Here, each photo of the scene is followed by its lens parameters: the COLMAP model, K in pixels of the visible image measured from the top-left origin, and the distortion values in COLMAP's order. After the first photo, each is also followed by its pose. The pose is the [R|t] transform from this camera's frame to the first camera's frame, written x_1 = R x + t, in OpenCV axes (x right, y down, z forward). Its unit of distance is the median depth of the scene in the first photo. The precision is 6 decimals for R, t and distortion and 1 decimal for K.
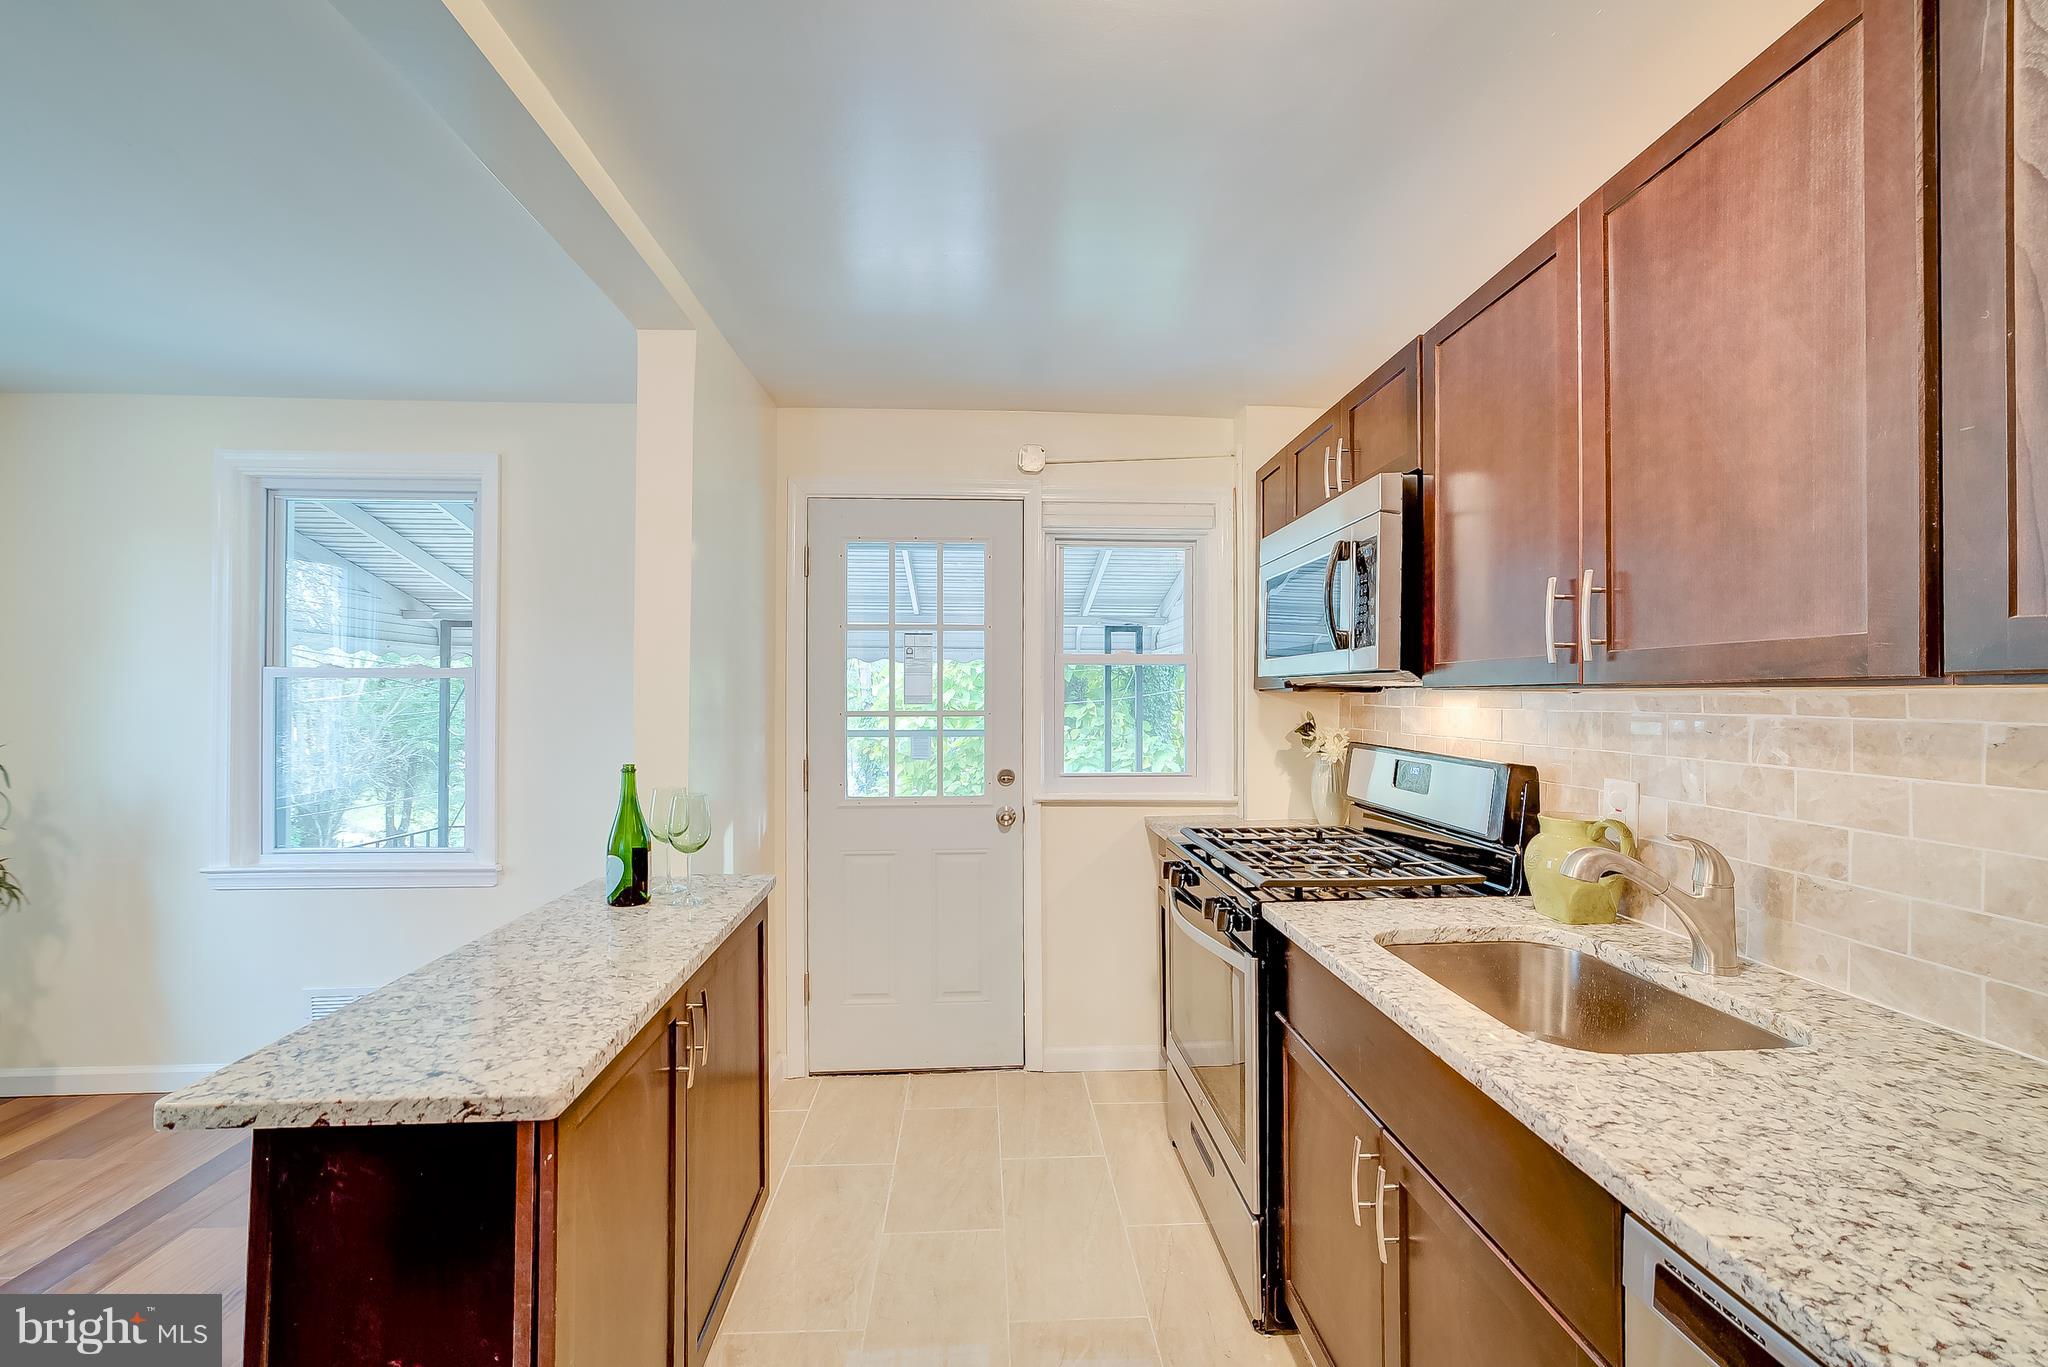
lens RADIAL K [[828.7, 0, 1024.0], [0, 828.7, 683.5], [0, 0, 1]] dist [-0.013288, 0.000037]
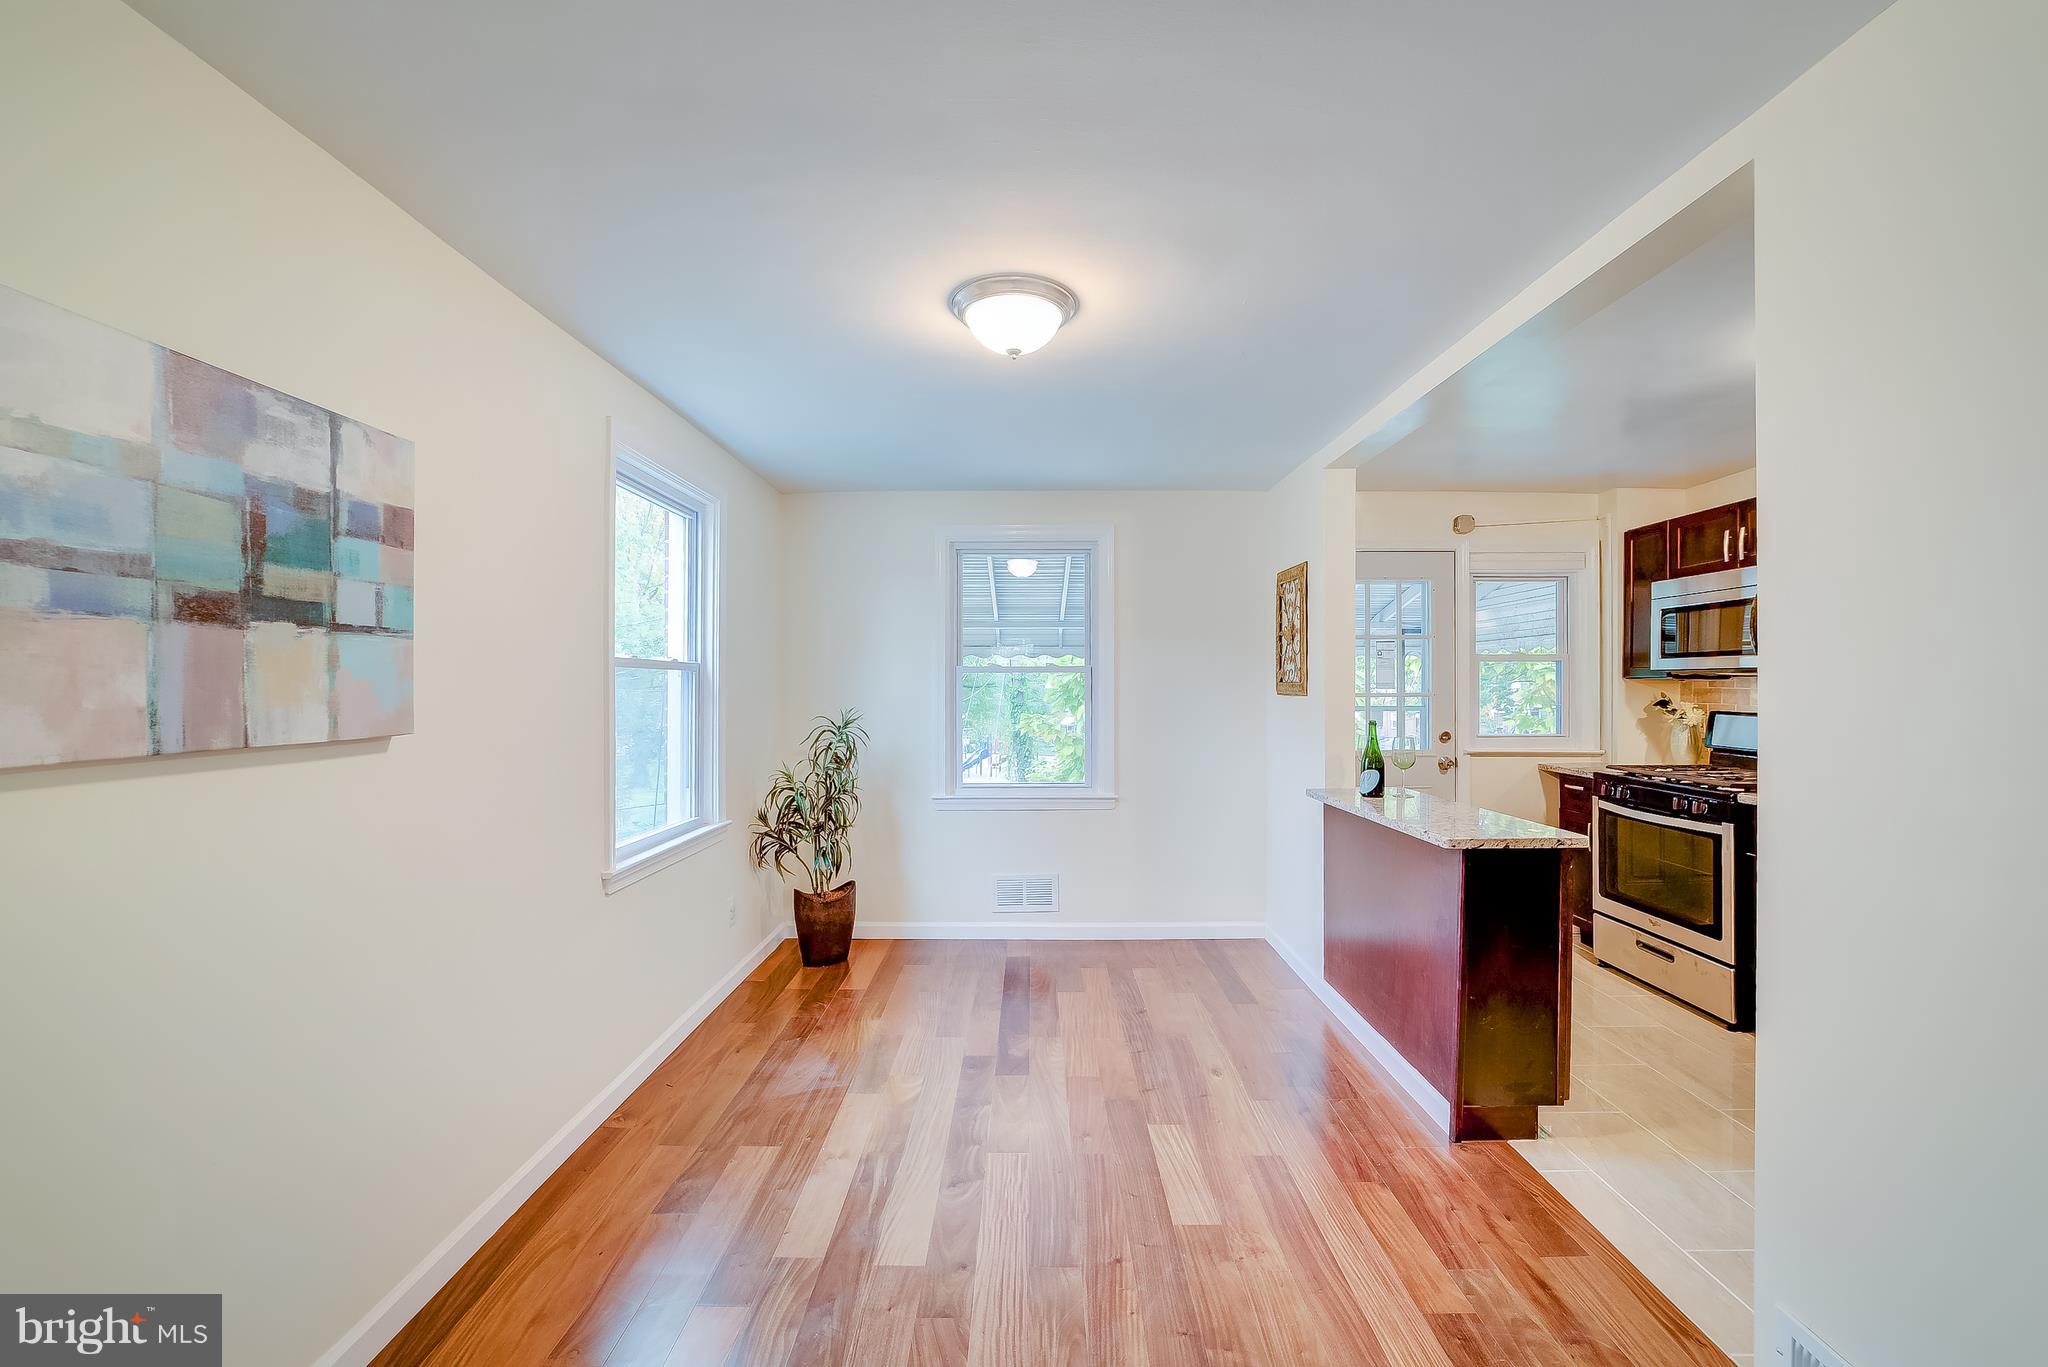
lens RADIAL K [[828.7, 0, 1024.0], [0, 828.7, 683.5], [0, 0, 1]] dist [-0.013288, 0.000037]
pose [[0.998978, -0.003412, -0.045069, -0.738735], [0.003914, 0.999931, 0.011054, -0.003055], [0.045028, -0.011219, 0.998923, -0.539035]]
